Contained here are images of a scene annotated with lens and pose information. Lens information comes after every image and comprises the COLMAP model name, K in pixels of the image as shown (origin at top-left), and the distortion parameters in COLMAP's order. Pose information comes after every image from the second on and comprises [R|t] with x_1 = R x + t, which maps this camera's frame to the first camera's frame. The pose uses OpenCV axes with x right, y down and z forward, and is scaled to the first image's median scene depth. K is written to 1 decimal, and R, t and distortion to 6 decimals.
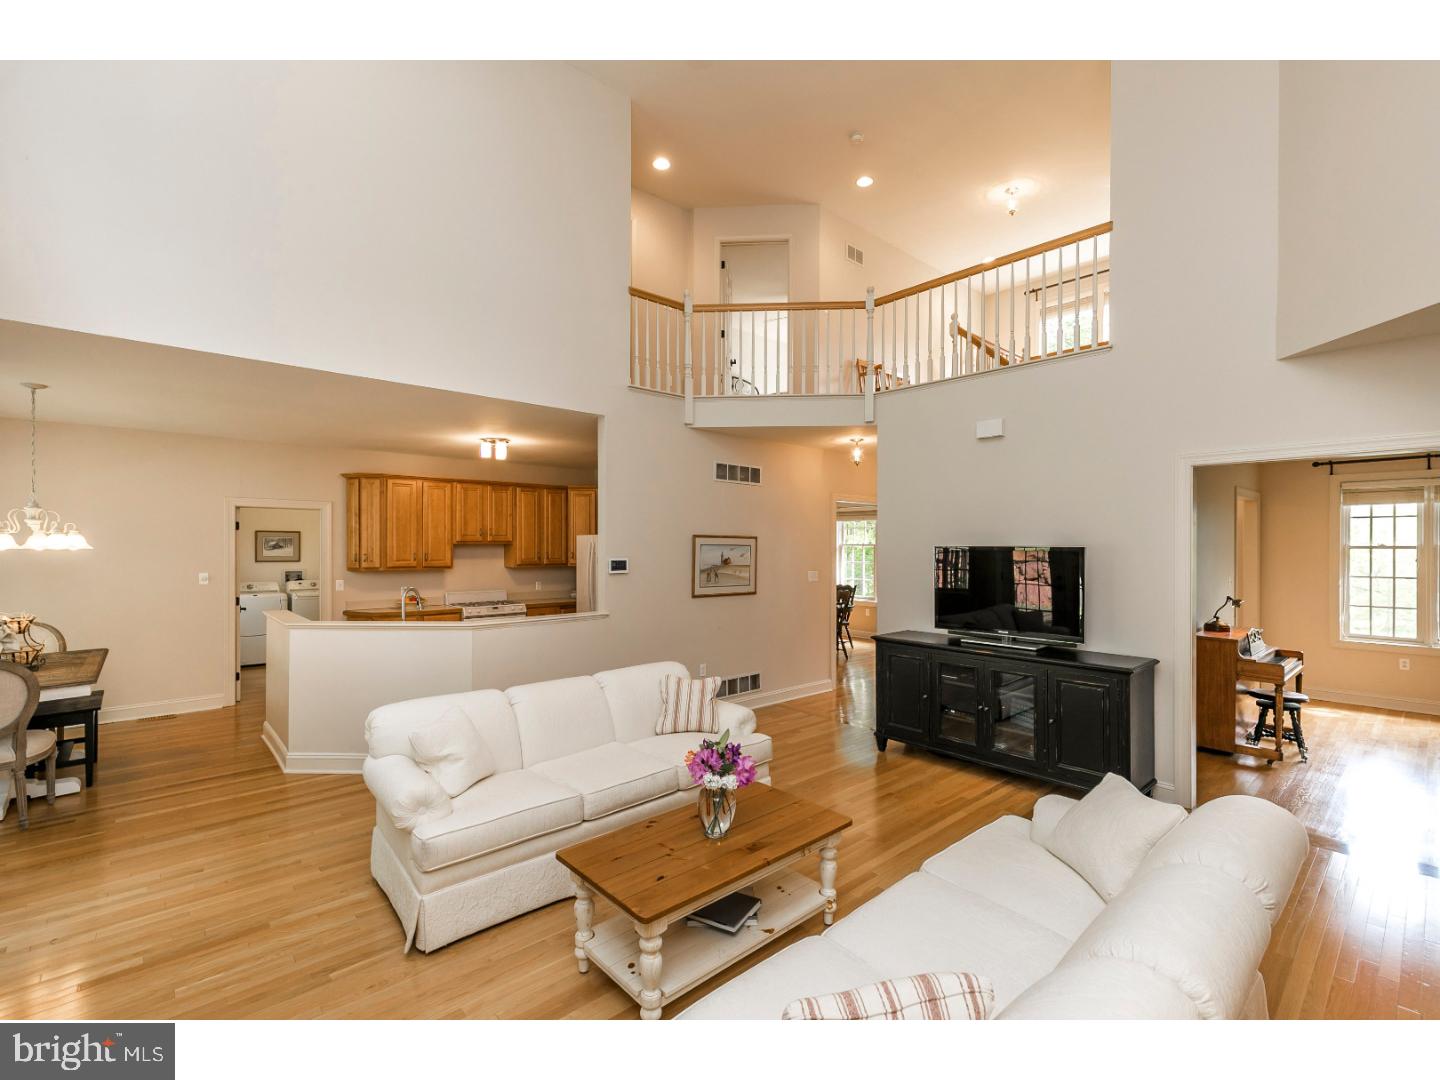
lens RADIAL K [[621.9, 0, 715.8], [0, 621.9, 545.9], [0, 0, 1]] dist [0.000088, 0.000003]
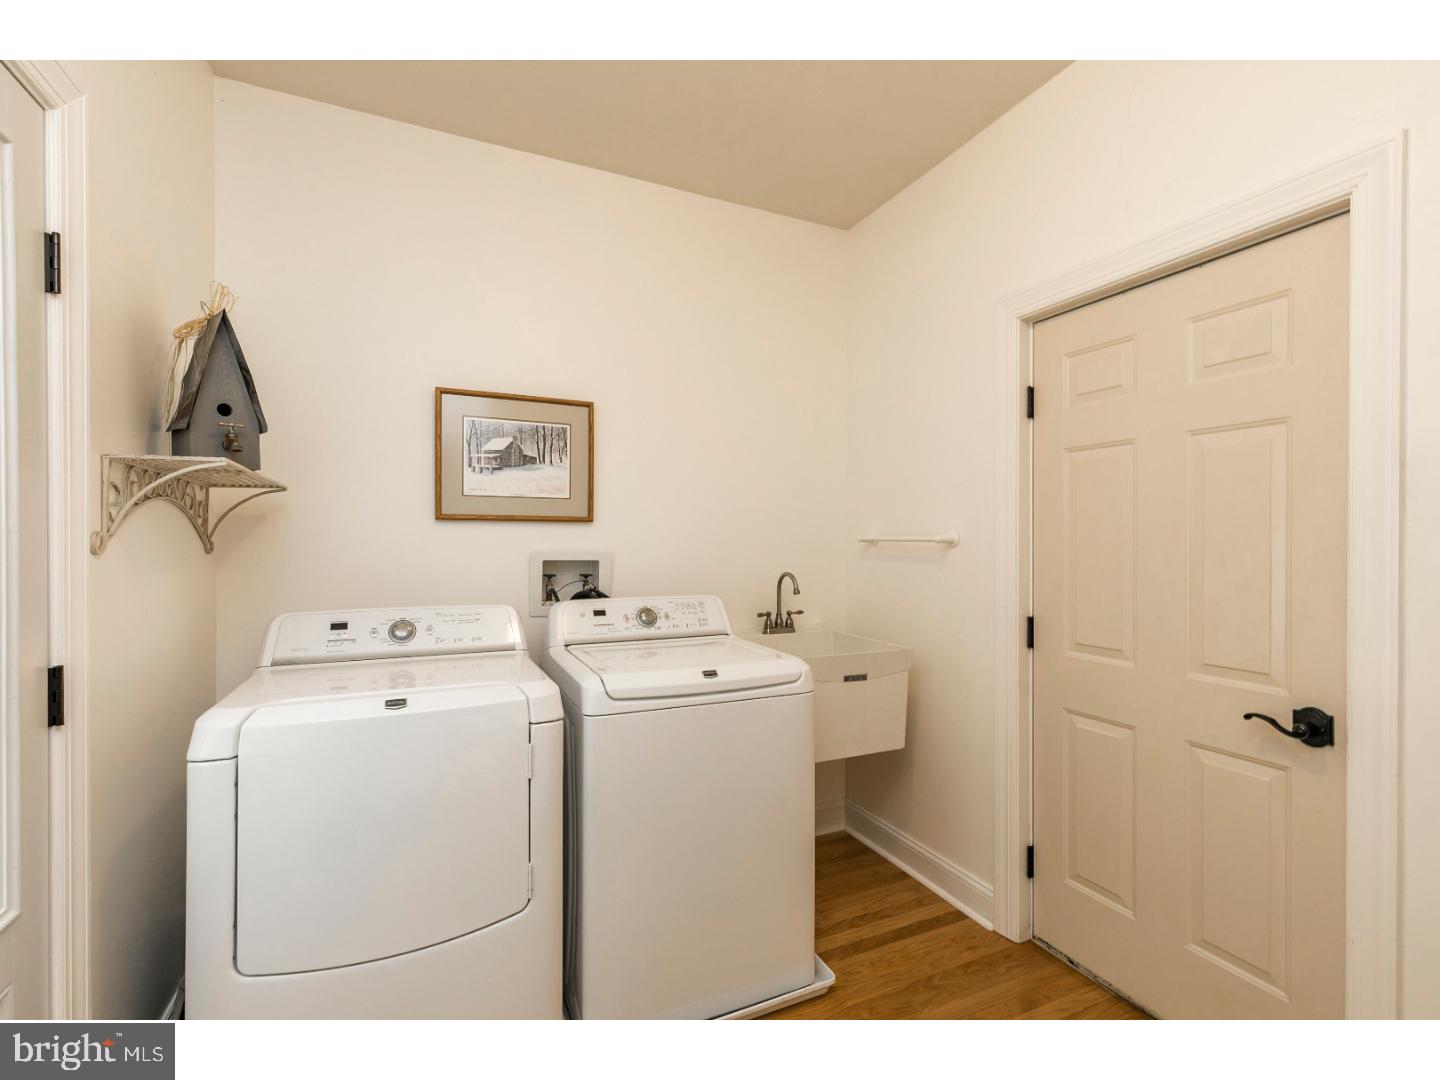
lens RADIAL K [[644.2, 0, 724.0], [0, 644.2, 547.3], [0, 0, 1]] dist [0.004452, 0.000413]
pose [[0.955200, 0.005001, -0.295920, -0.647437], [-0.003656, 0.999980, 0.005099, 0.040369], [0.295940, -0.003789, 0.955199, 0.918618]]
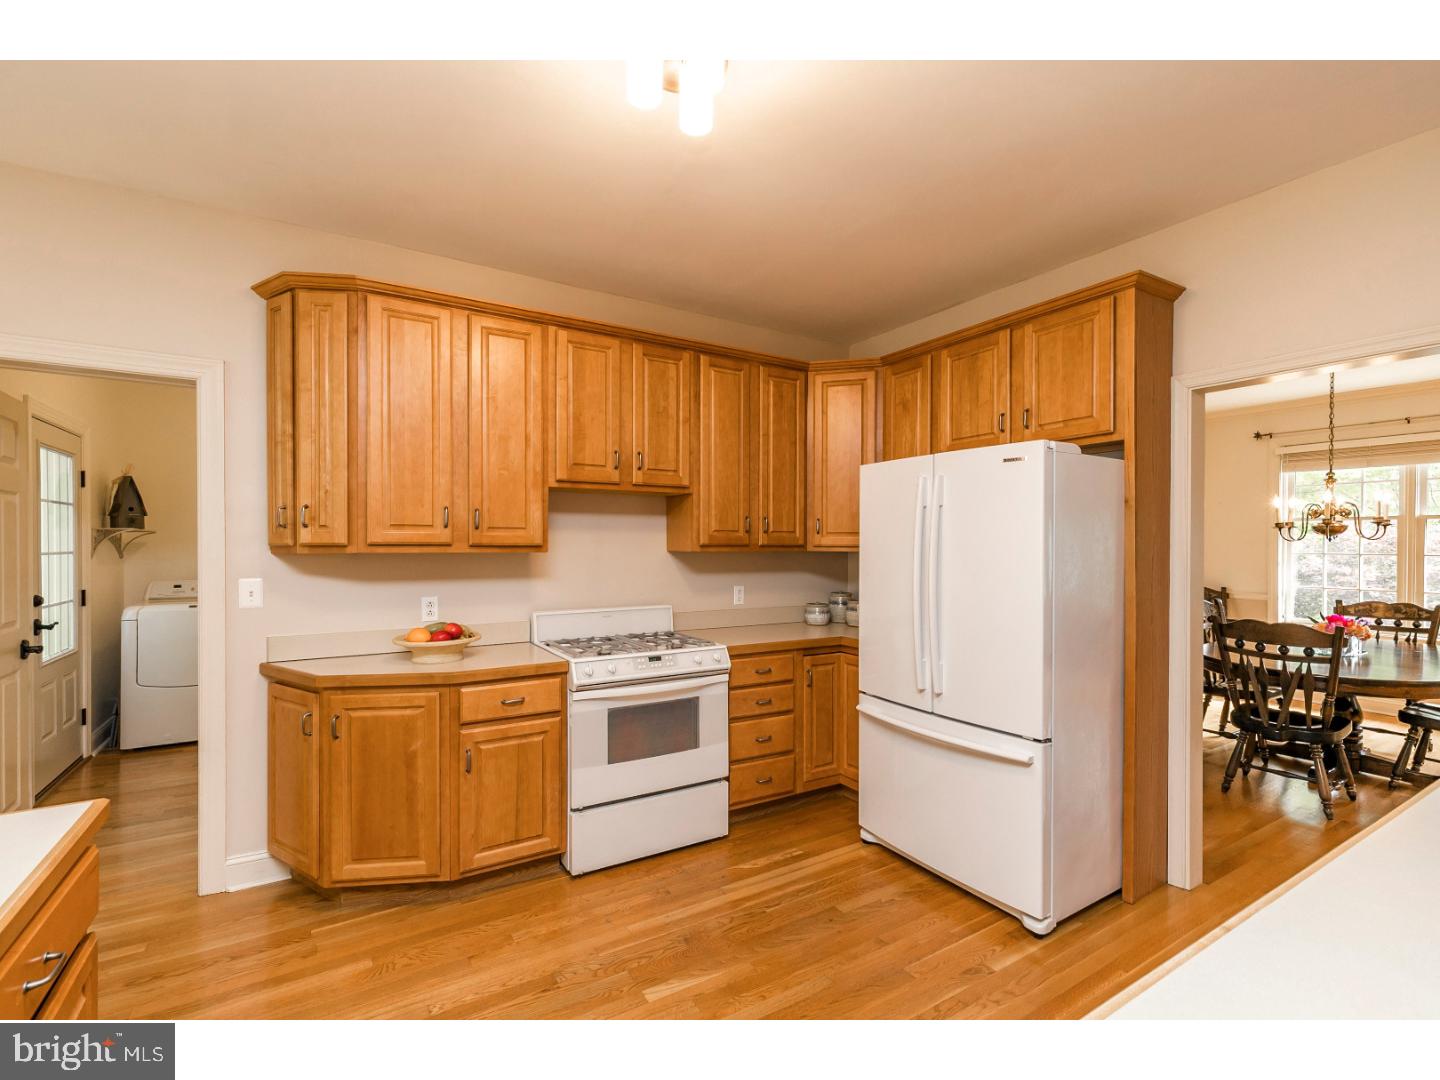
lens RADIAL K [[644.2, 0, 724.0], [0, 644.2, 547.3], [0, 0, 1]] dist [0.004452, 0.000413]
pose [[0.983886, 0.004362, -0.178745, -0.229846], [-0.003473, 0.999980, 0.005289, 0.029347], [0.178765, -0.004583, 0.983881, 0.590326]]
